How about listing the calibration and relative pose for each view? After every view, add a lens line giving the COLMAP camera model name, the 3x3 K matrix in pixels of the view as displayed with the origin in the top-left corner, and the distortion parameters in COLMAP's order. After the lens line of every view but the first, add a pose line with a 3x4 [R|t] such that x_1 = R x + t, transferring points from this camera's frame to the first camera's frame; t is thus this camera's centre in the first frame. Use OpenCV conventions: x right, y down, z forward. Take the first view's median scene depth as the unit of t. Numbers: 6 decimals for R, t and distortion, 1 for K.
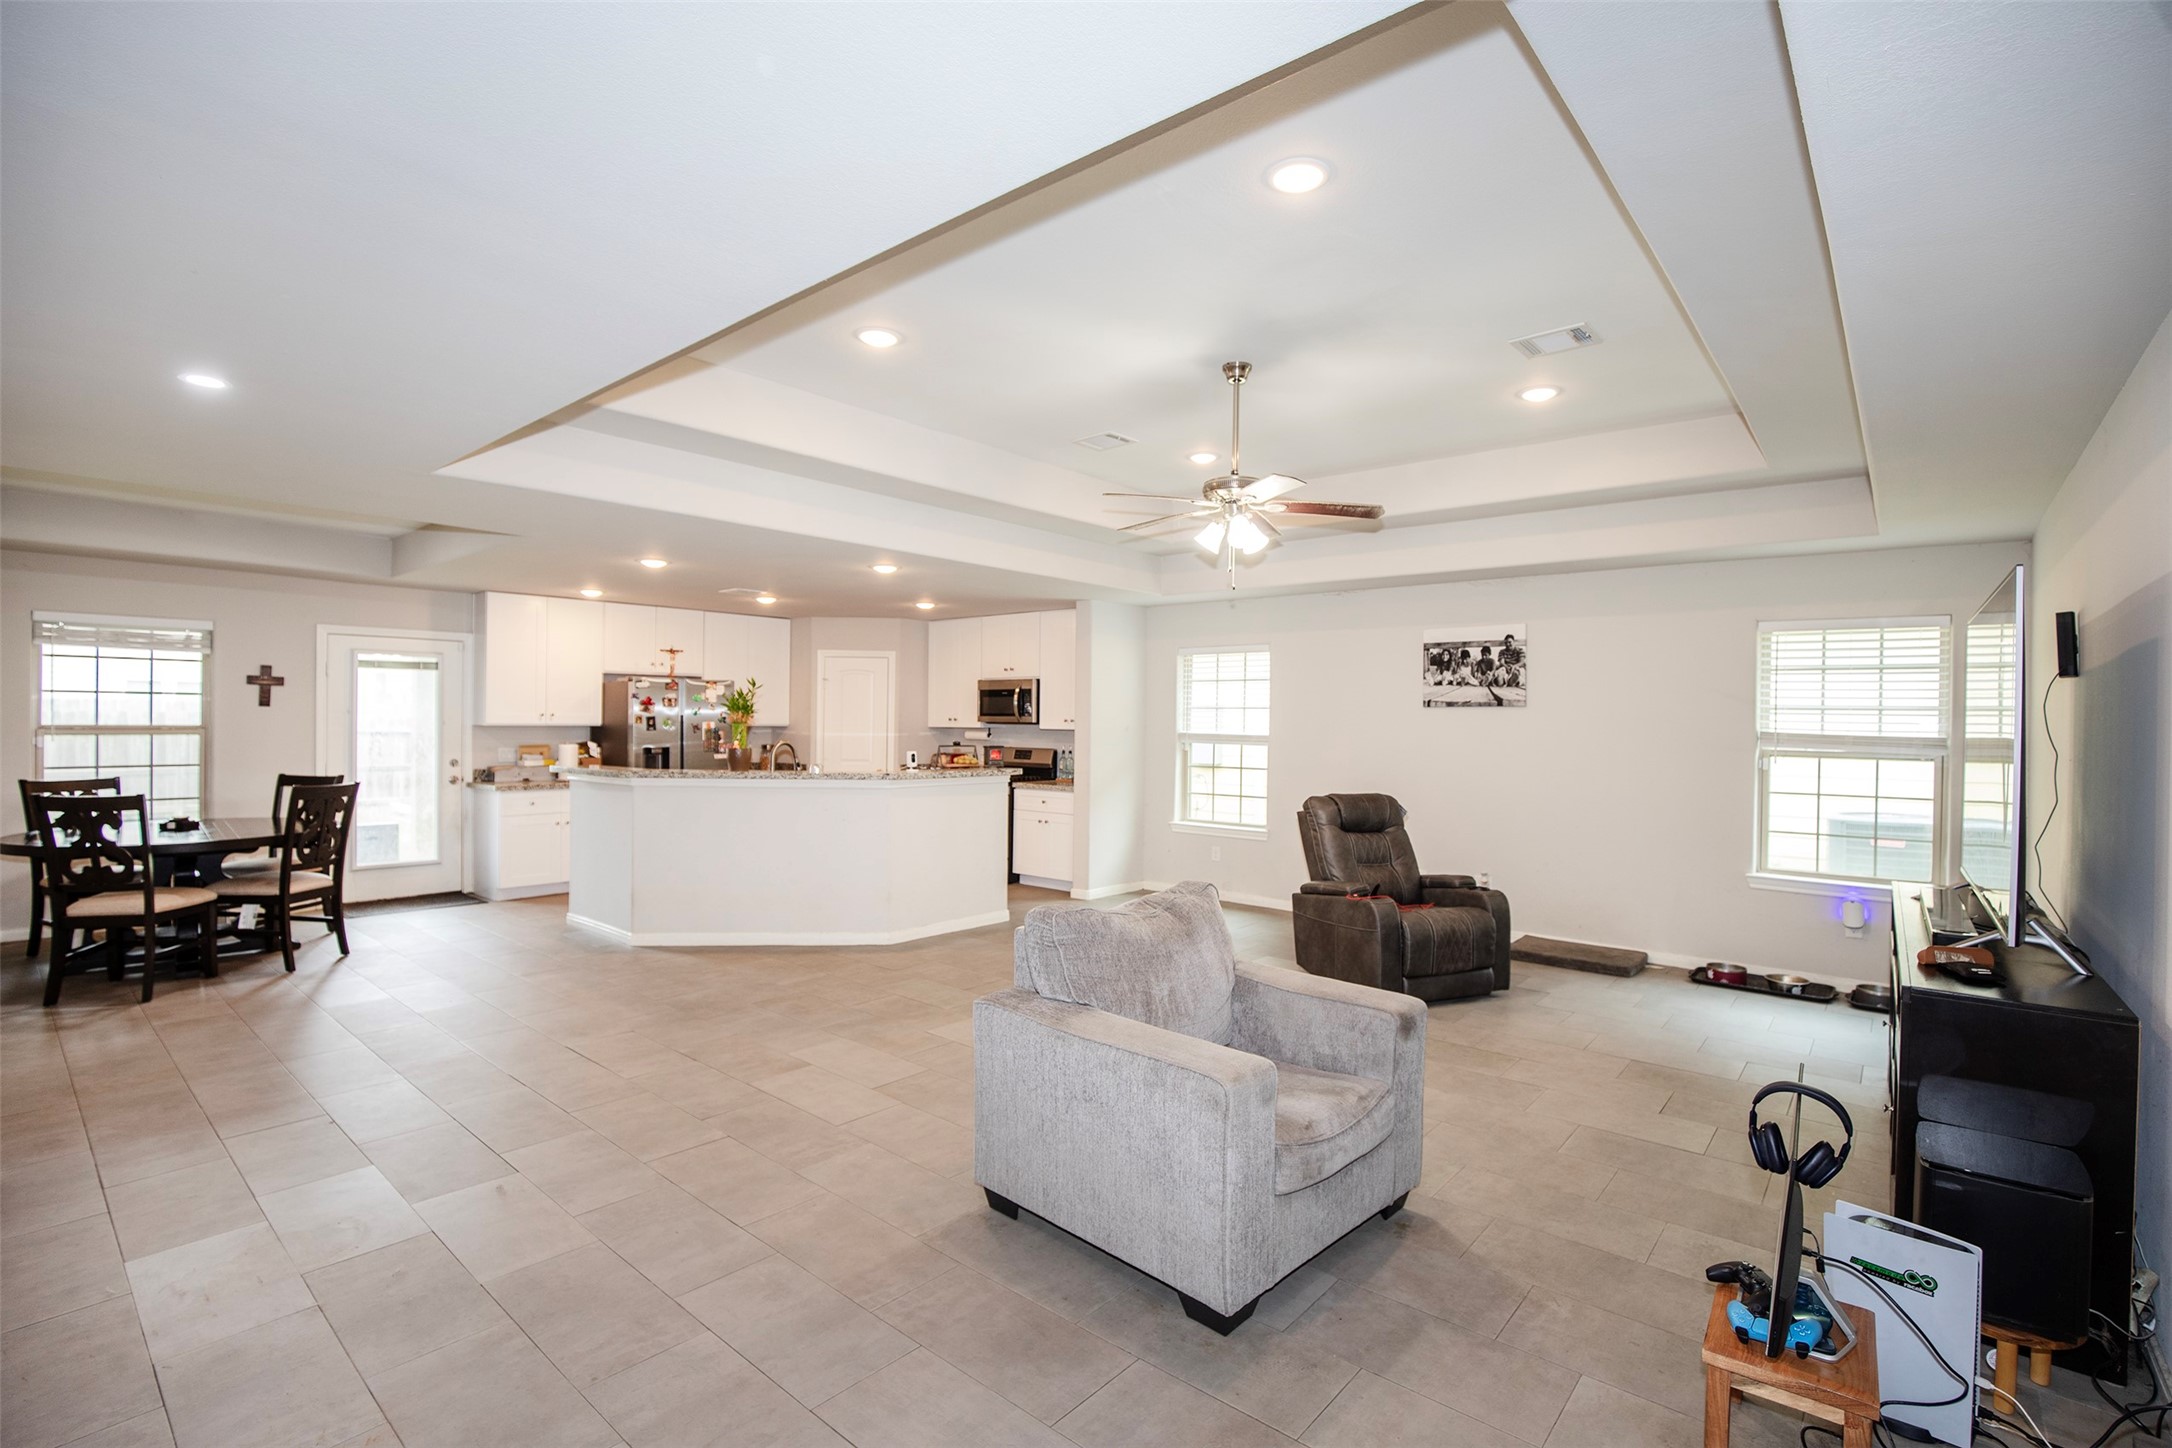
lens RADIAL K [[989.8, 0, 1103.0], [0, 989.8, 720.1], [0, 0, 1]] dist [-0.036851, 0.006932]
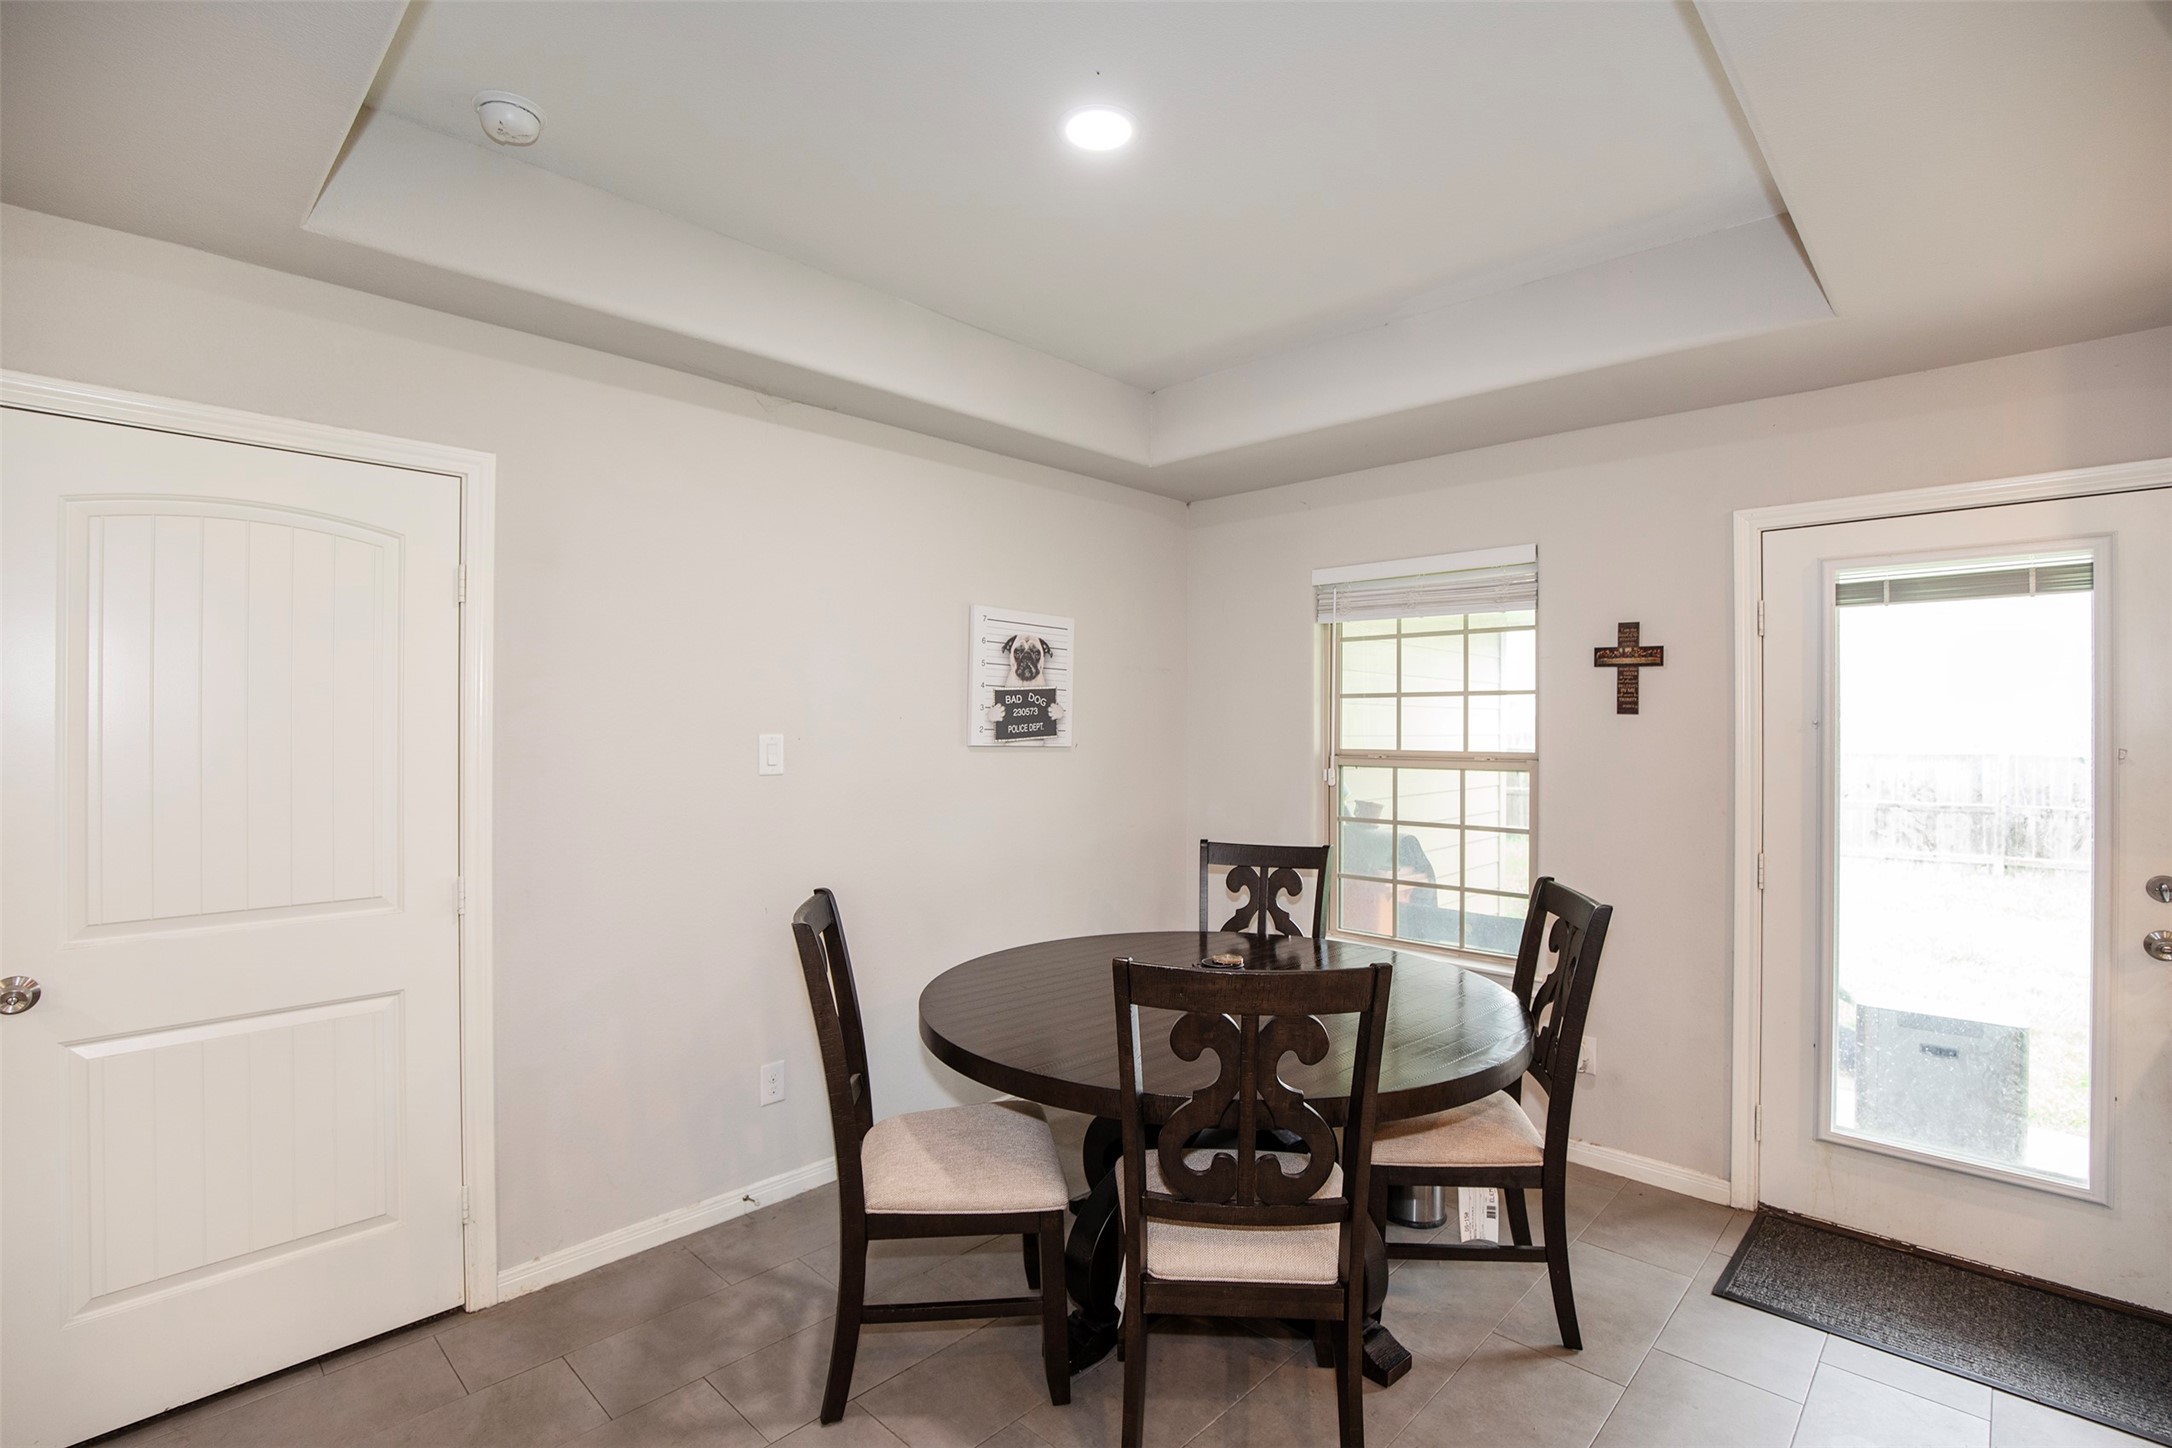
lens RADIAL K [[989.8, 0, 1097.9], [0, 989.8, 728.5], [0, 0, 1]] dist [-0.036851, 0.006932]
pose [[-0.060229, -0.010917, -0.998125, -0.405203], [-0.002644, 0.999938, -0.010777, -0.002009], [0.998181, 0.001990, -0.060254, 0.797057]]
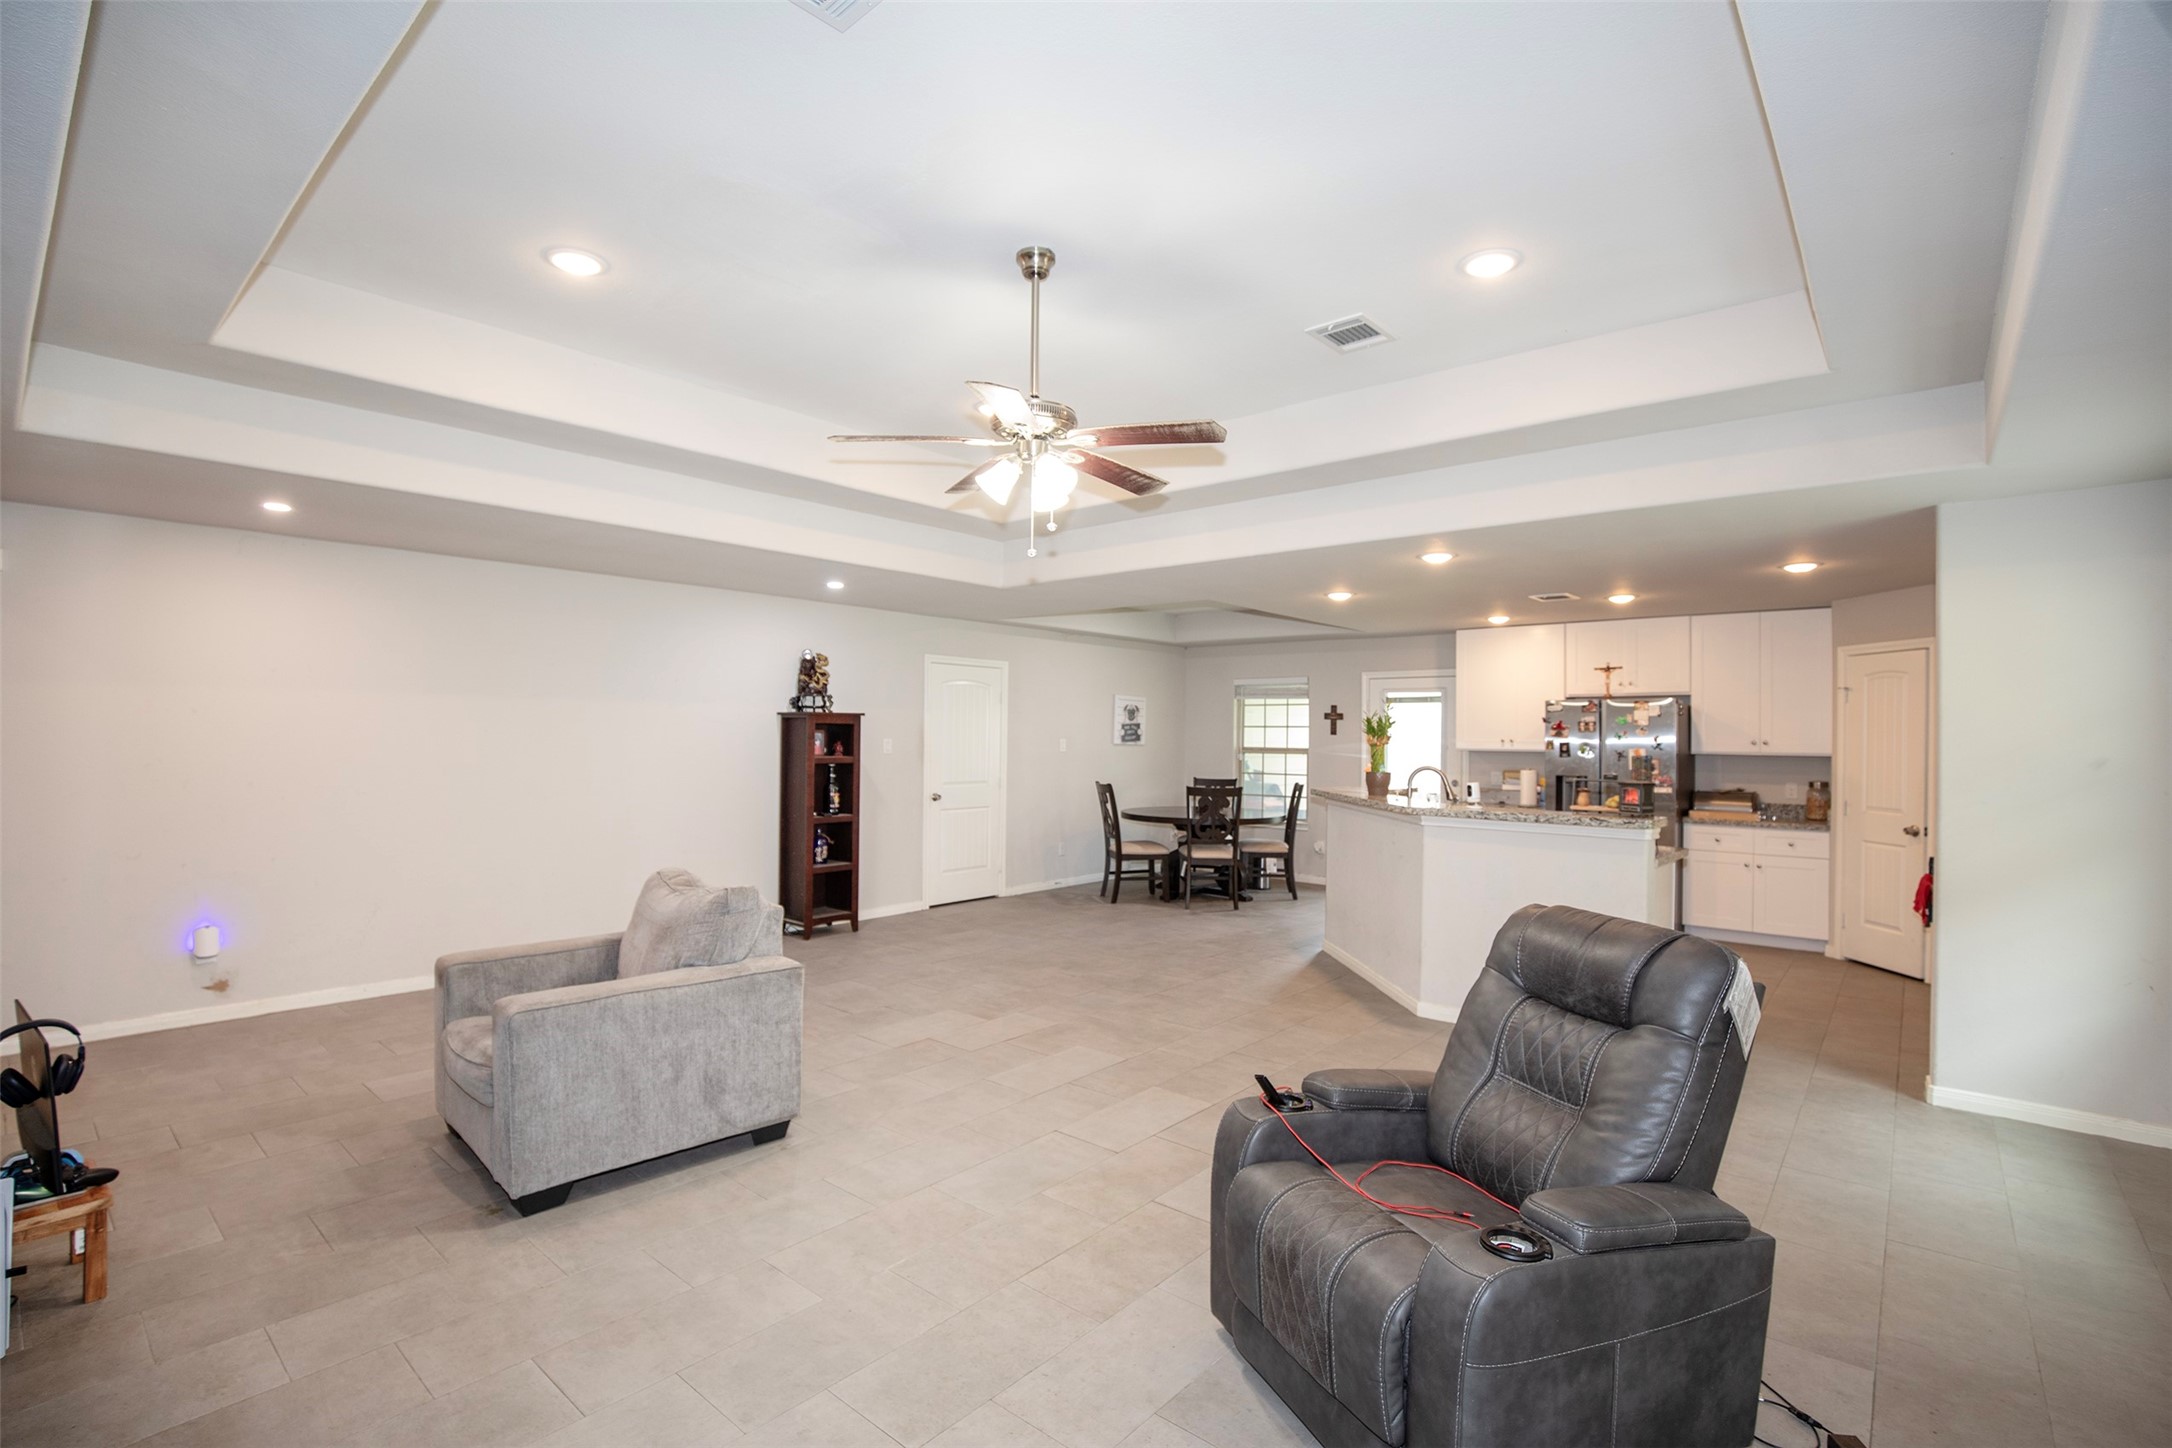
lens RADIAL K [[989.8, 0, 1099.3], [0, 989.8, 730.2], [0, 0, 1]] dist [-0.036851, 0.006932]
pose [[-0.004214, -0.017407, -0.999840, 0.560256], [-0.010474, 0.999794, -0.017362, 0.007030], [0.999936, 0.010399, -0.004395, 0.684383]]
